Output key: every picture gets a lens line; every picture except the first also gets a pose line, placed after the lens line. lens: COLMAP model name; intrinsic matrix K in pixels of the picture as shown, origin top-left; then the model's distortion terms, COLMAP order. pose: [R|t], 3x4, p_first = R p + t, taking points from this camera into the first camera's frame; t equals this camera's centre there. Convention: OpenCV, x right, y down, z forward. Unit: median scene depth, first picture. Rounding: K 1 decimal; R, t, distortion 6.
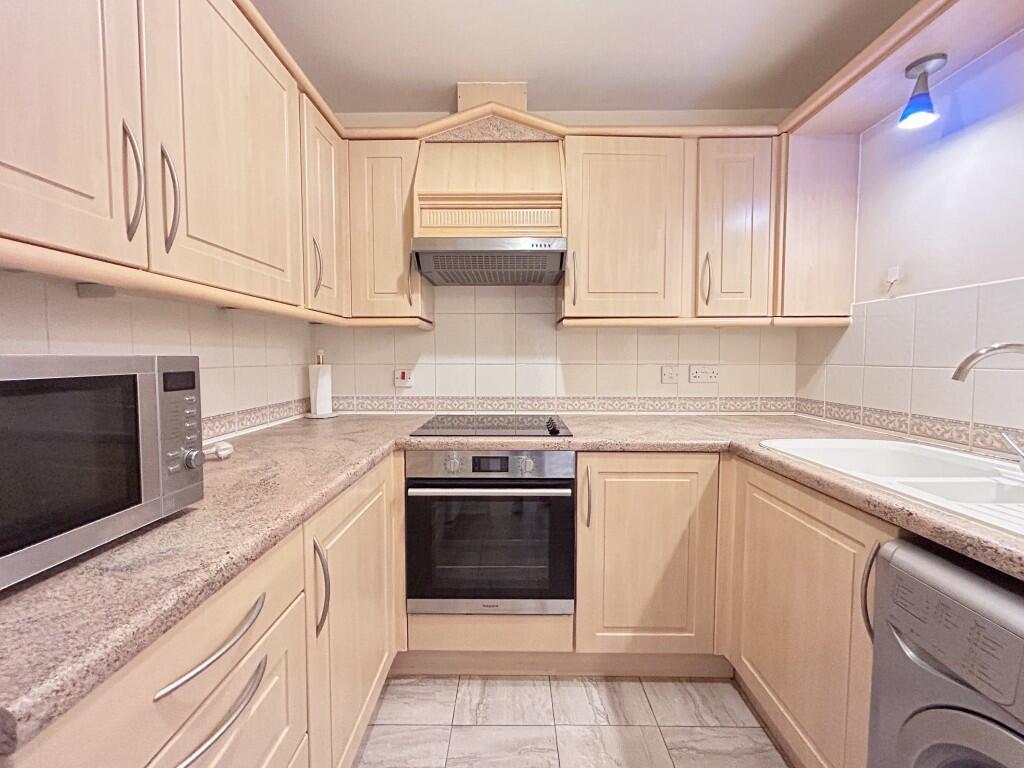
lens RADIAL K [[423.4, 0, 510.4], [0, 423.4, 378.6], [0, 0, 1]] dist [-0.000769, 0.001019]
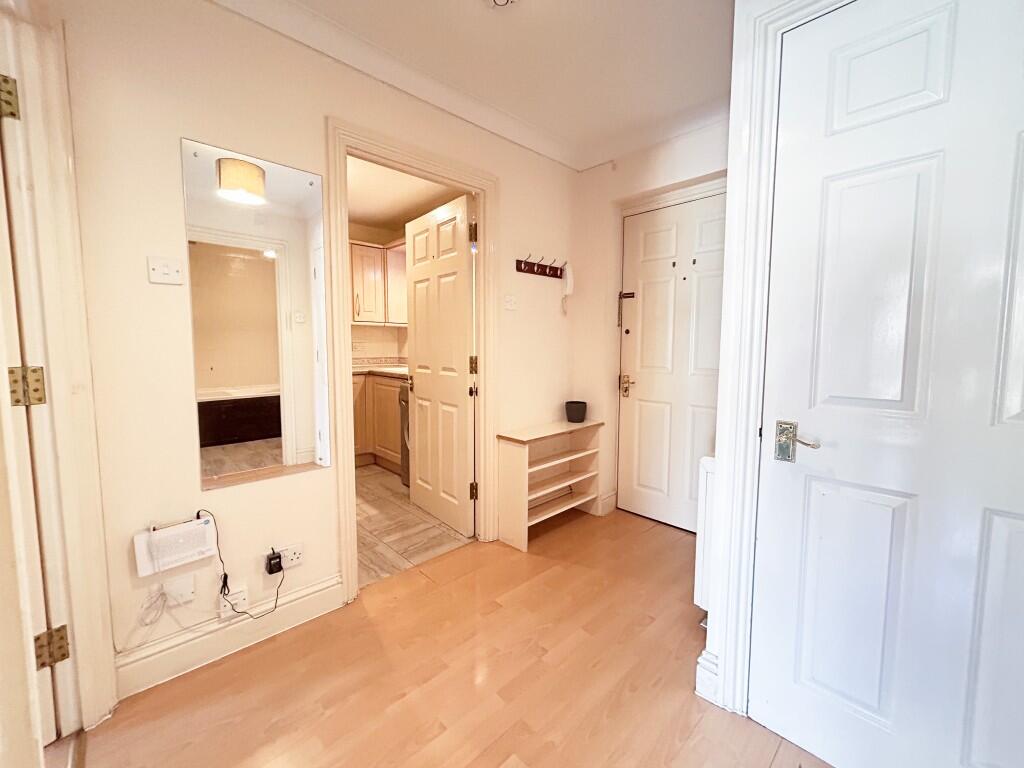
lens RADIAL K [[423.4, 0, 516.9], [0, 423.4, 382.0], [0, 0, 1]] dist [-0.000769, 0.001019]
pose [[0.716530, -0.055076, 0.695378, -0.654484], [0.031288, 0.998412, 0.046838, 0.126776], [-0.696854, -0.011804, 0.717116, -1.523914]]
